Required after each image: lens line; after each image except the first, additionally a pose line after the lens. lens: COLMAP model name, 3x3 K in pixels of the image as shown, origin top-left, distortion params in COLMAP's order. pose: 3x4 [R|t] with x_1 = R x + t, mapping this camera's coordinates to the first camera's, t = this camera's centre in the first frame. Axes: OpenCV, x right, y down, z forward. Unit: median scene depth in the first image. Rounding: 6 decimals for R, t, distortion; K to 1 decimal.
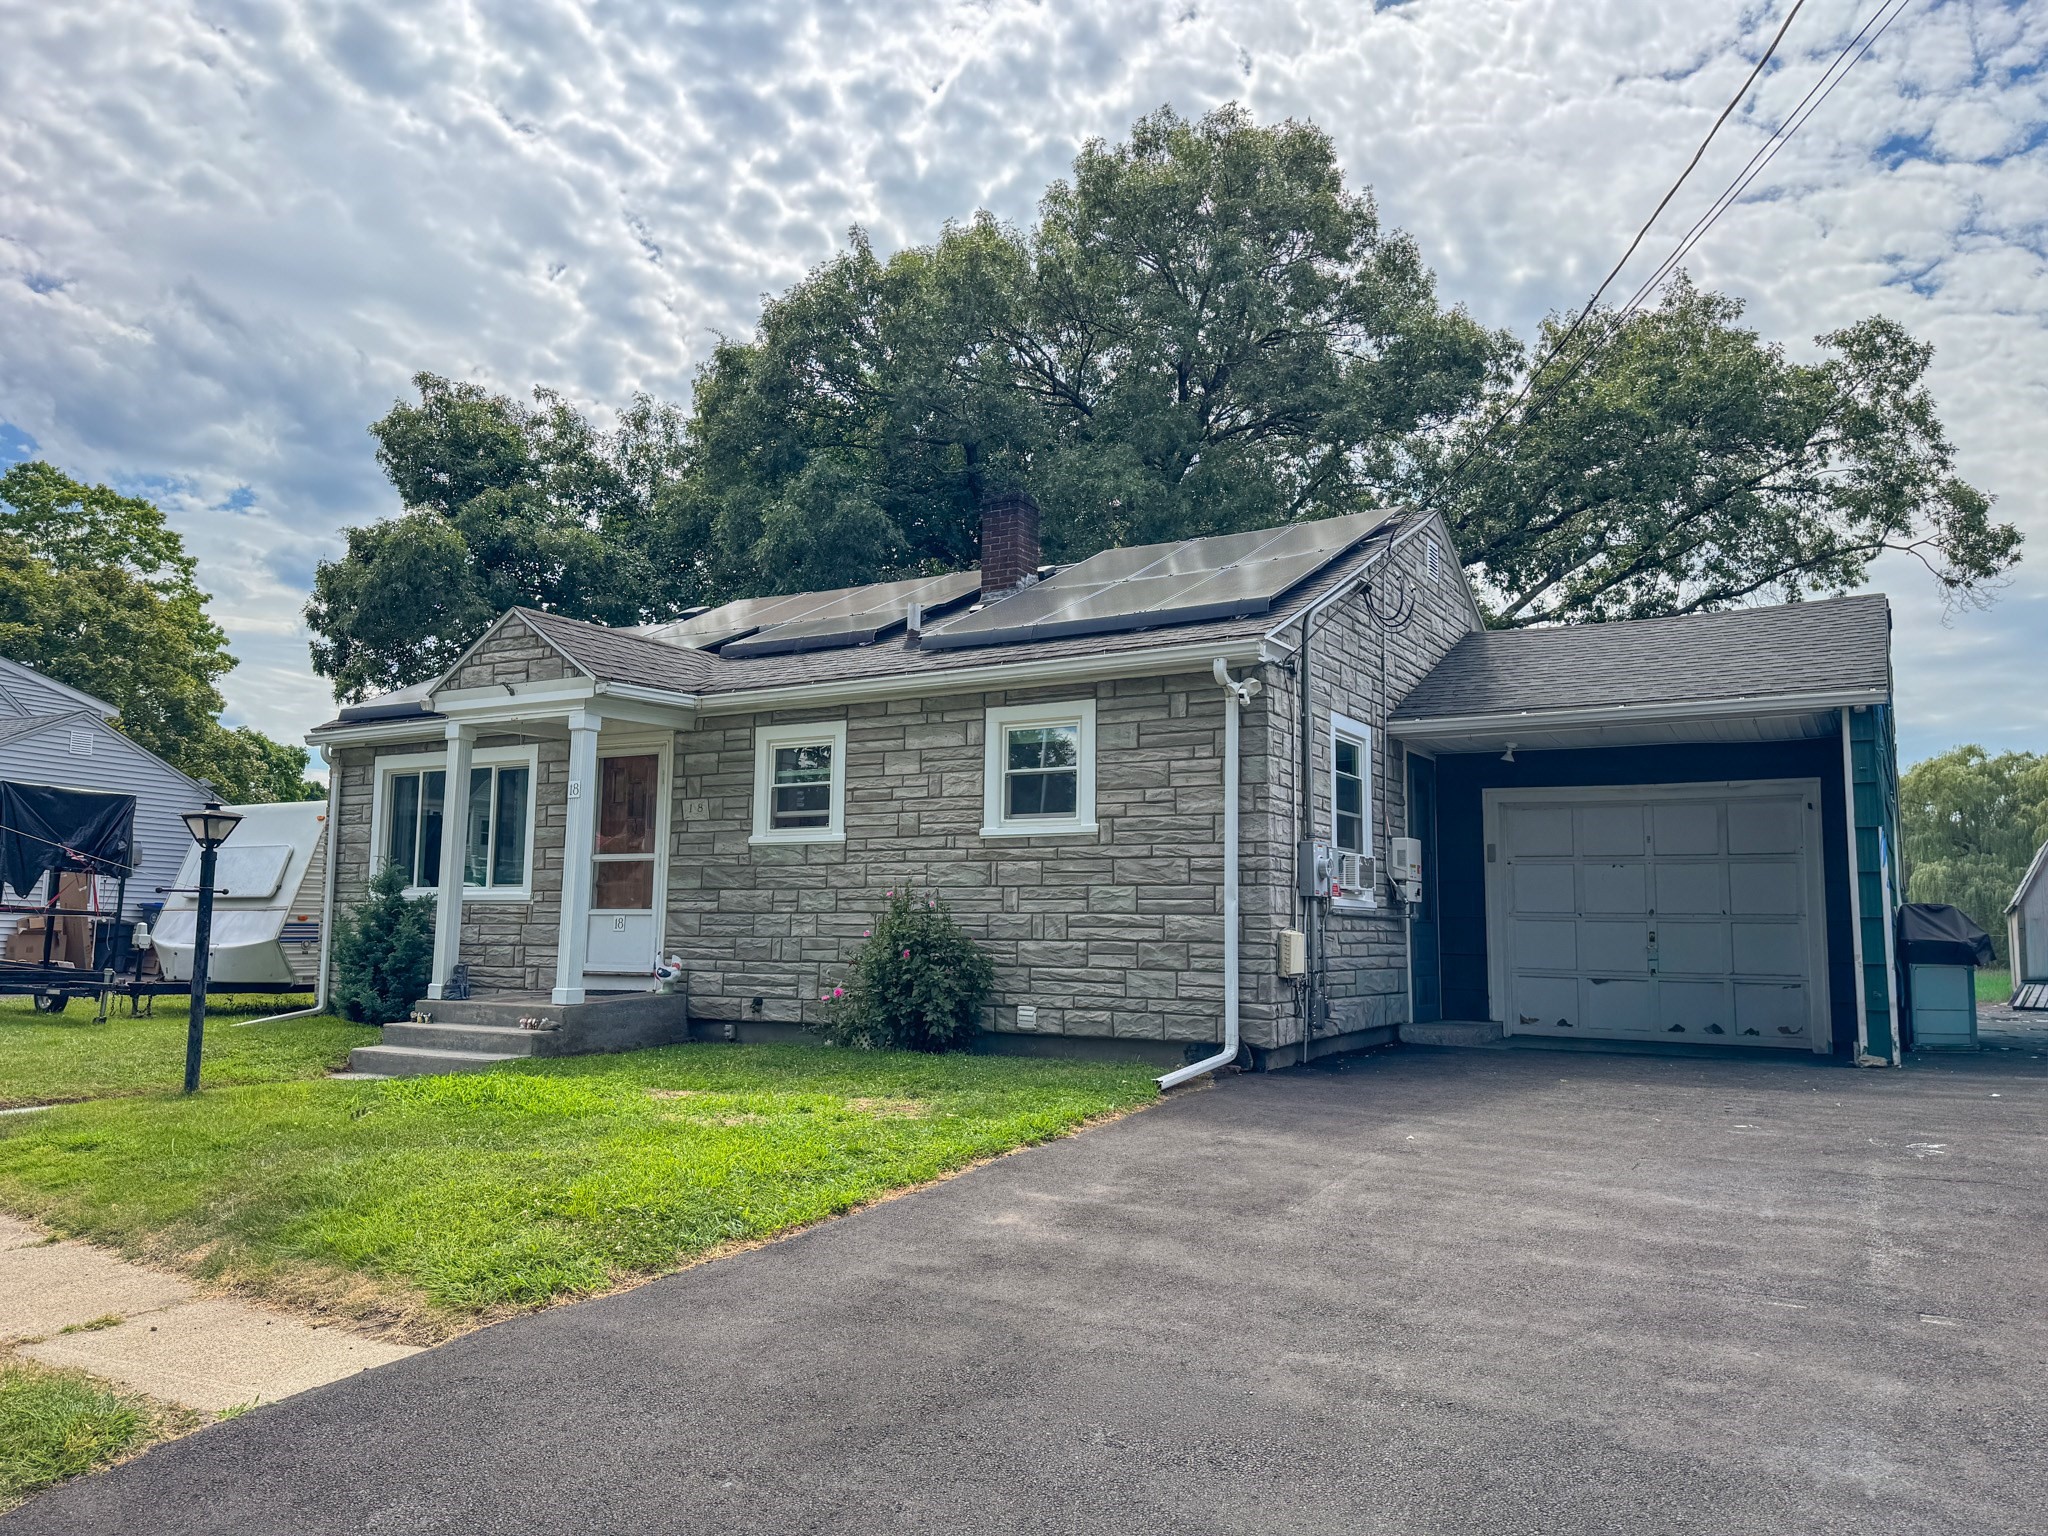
lens RADIAL K [[1425.4, 0, 1040.7], [0, 1425.4, 772.4], [0, 0, 1]] dist [0.073866, -0.087874]
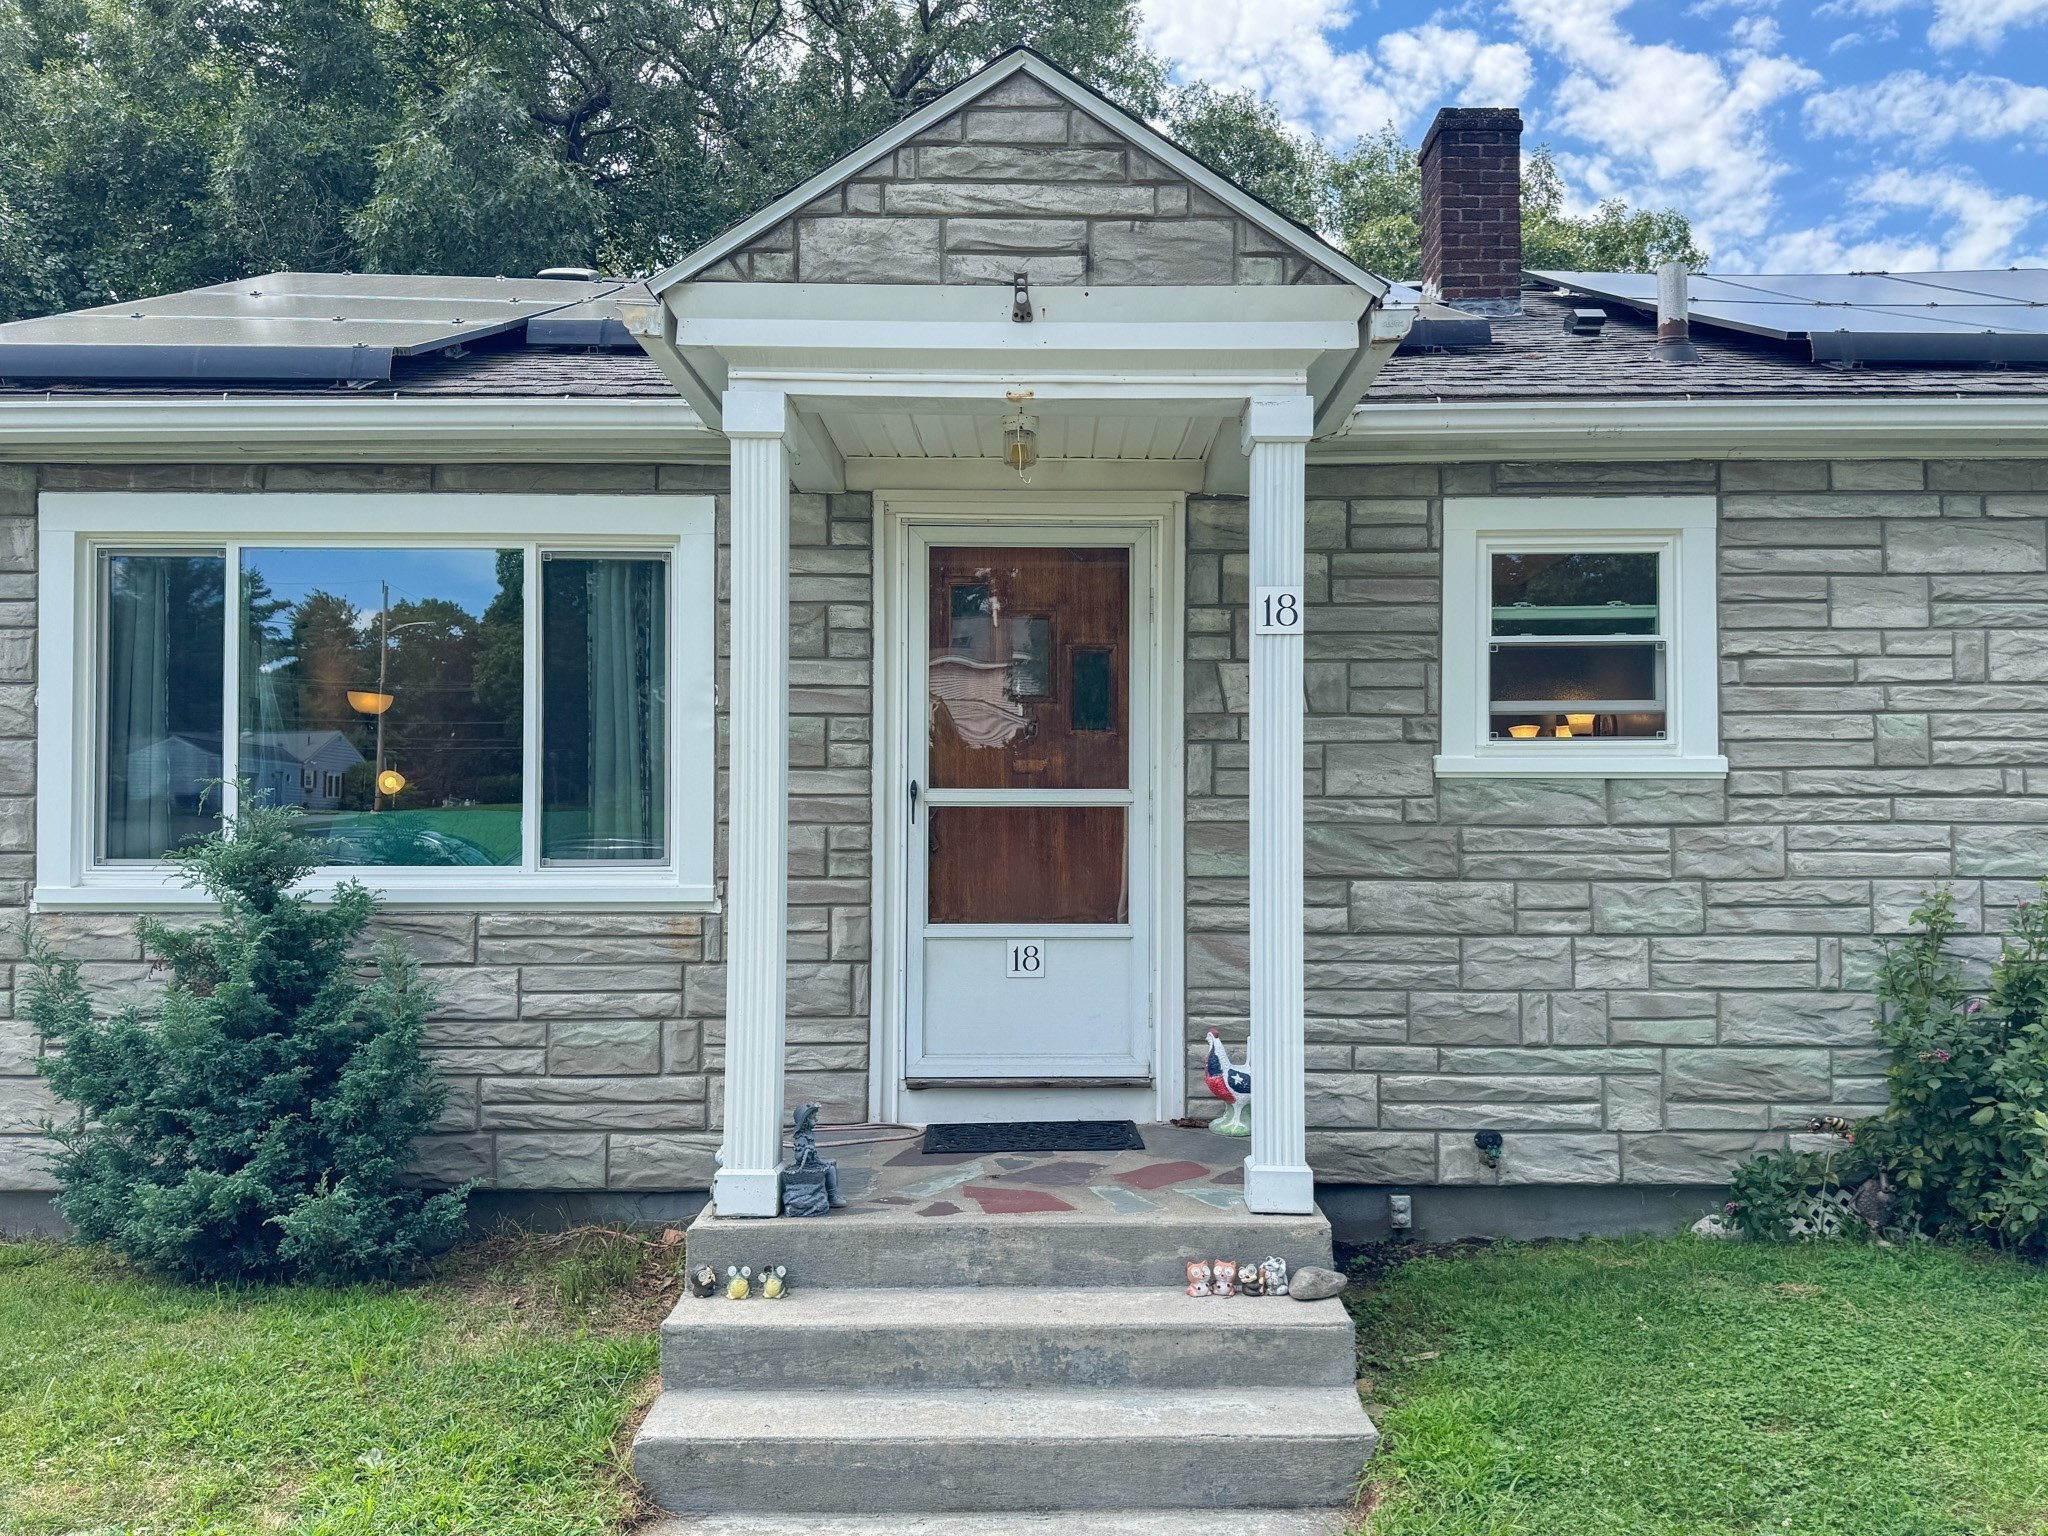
lens RADIAL K [[1425.4, 0, 1028.0], [0, 1425.4, 803.0], [0, 0, 1]] dist [0.073866, -0.087874]
pose [[0.865795, -0.002909, 0.500391, -0.541666], [-0.045835, 0.995318, 0.085091, 0.028912], [-0.498296, -0.096607, 0.861608, 0.714955]]
